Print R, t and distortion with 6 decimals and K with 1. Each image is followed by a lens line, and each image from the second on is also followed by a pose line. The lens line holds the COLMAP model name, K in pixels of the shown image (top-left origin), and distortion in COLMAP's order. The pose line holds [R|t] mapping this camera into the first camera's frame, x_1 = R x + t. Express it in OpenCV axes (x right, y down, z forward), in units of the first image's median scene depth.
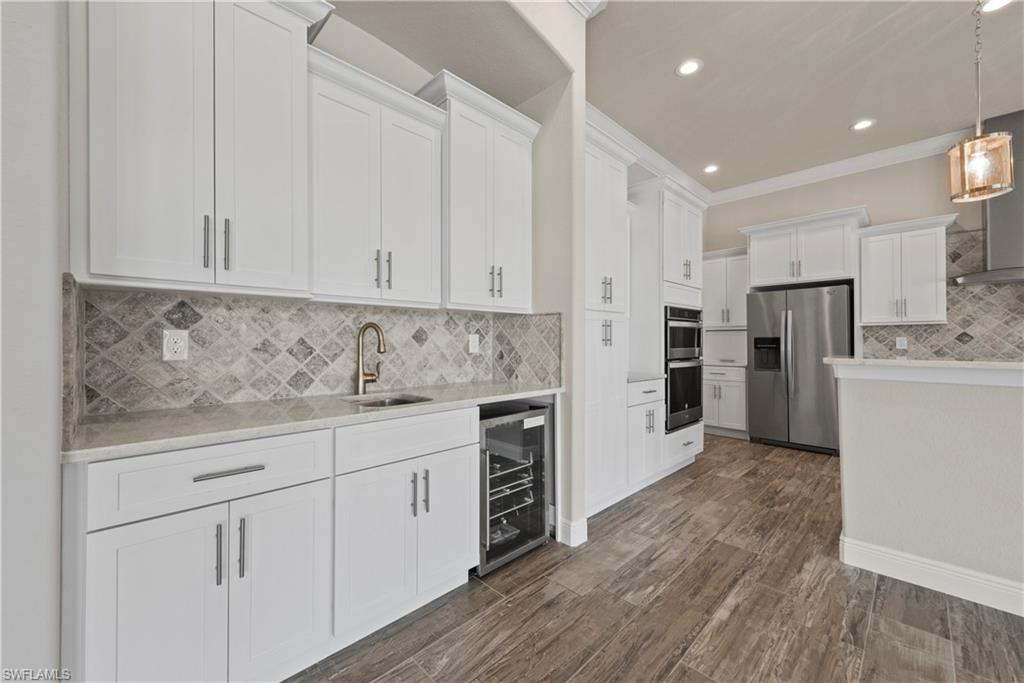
lens RADIAL K [[393.7, 0, 504.5], [0, 393.7, 340.6], [0, 0, 1]] dist [0.001624, -0.000029]
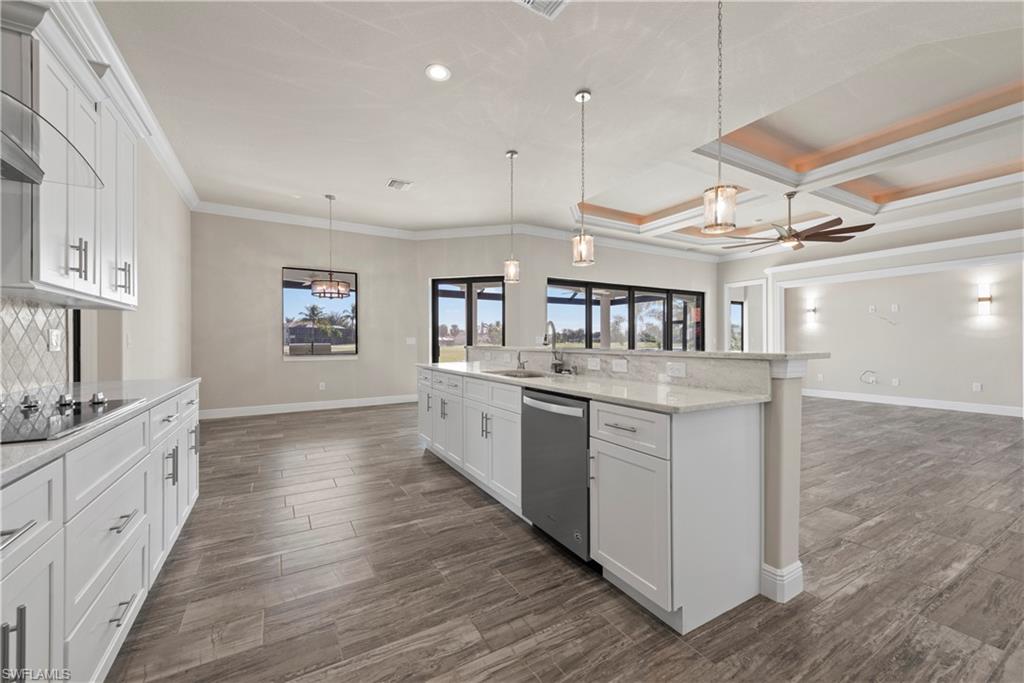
lens RADIAL K [[393.7, 0, 504.5], [0, 393.7, 340.6], [0, 0, 1]] dist [0.001624, -0.000029]
pose [[-0.967853, 0.003527, 0.251491, 1.263240], [0.002433, 0.999986, -0.004664, 0.016012], [-0.251504, -0.003902, -0.967848, 2.001680]]
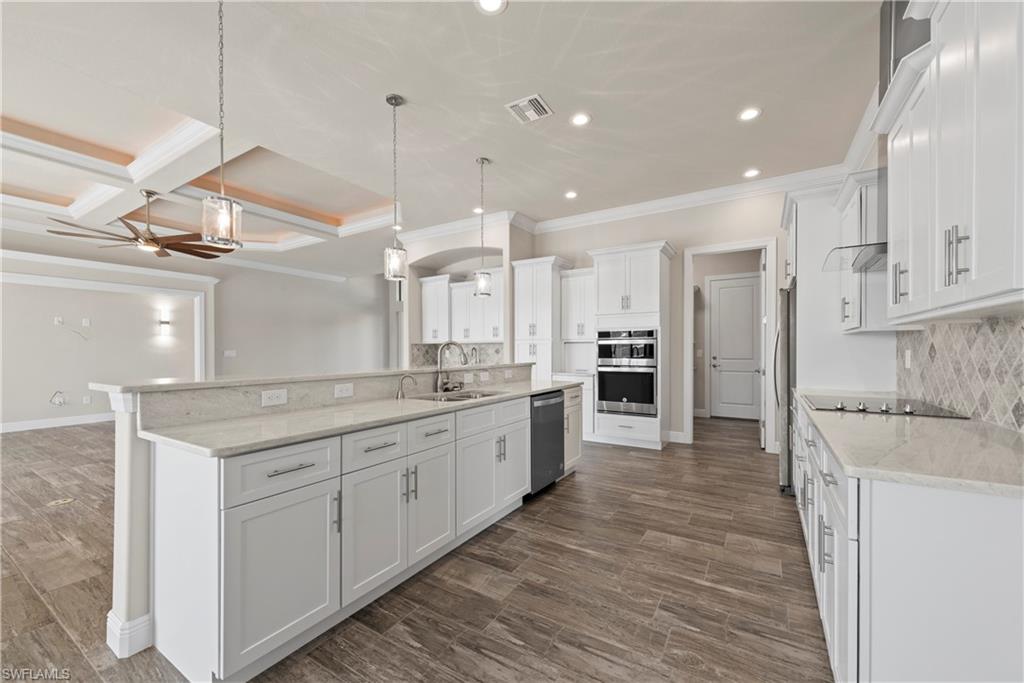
lens RADIAL K [[405.5, 0, 515.3], [0, 405.5, 351.3], [0, 0, 1]] dist [0.011282, -0.000465]
pose [[0.245761, 0.003482, -0.969324, 2.947734], [0.007220, 0.999959, 0.005423, -0.029141], [0.969303, -0.008331, 0.245726, 0.461317]]
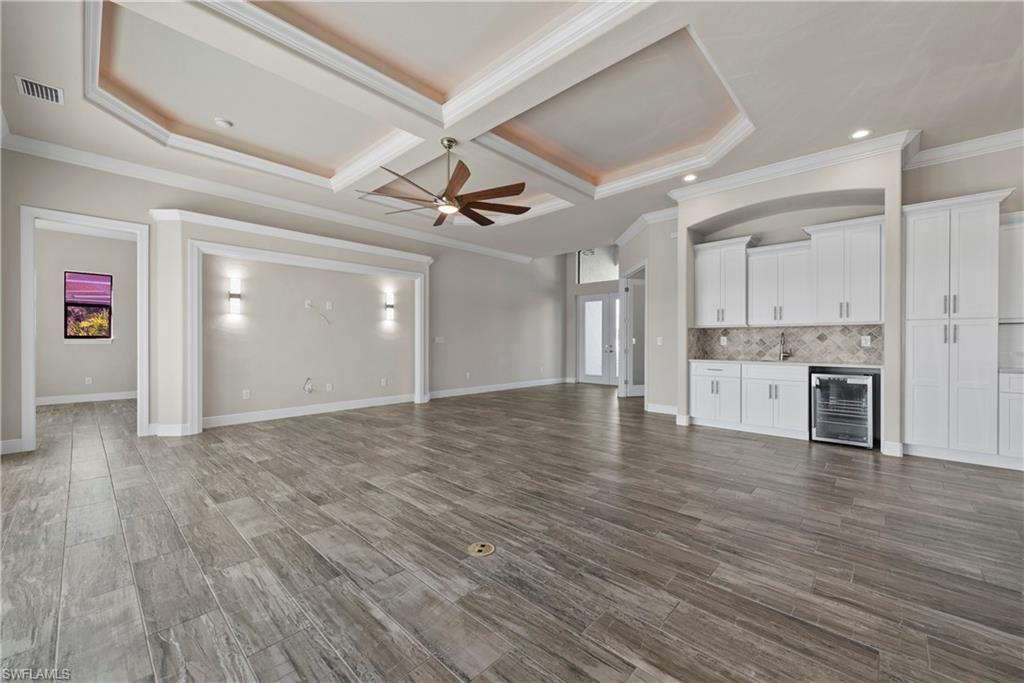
lens RADIAL K [[400.9, 0, 518.2], [0, 400.9, 340.8], [0, 0, 1]] dist [0.018197, -0.000021]
pose [[0.056919, 0.003118, -0.998374, 2.050212], [0.002841, 0.999991, 0.003285, -0.005492], [0.998375, -0.003024, 0.056909, -0.809974]]
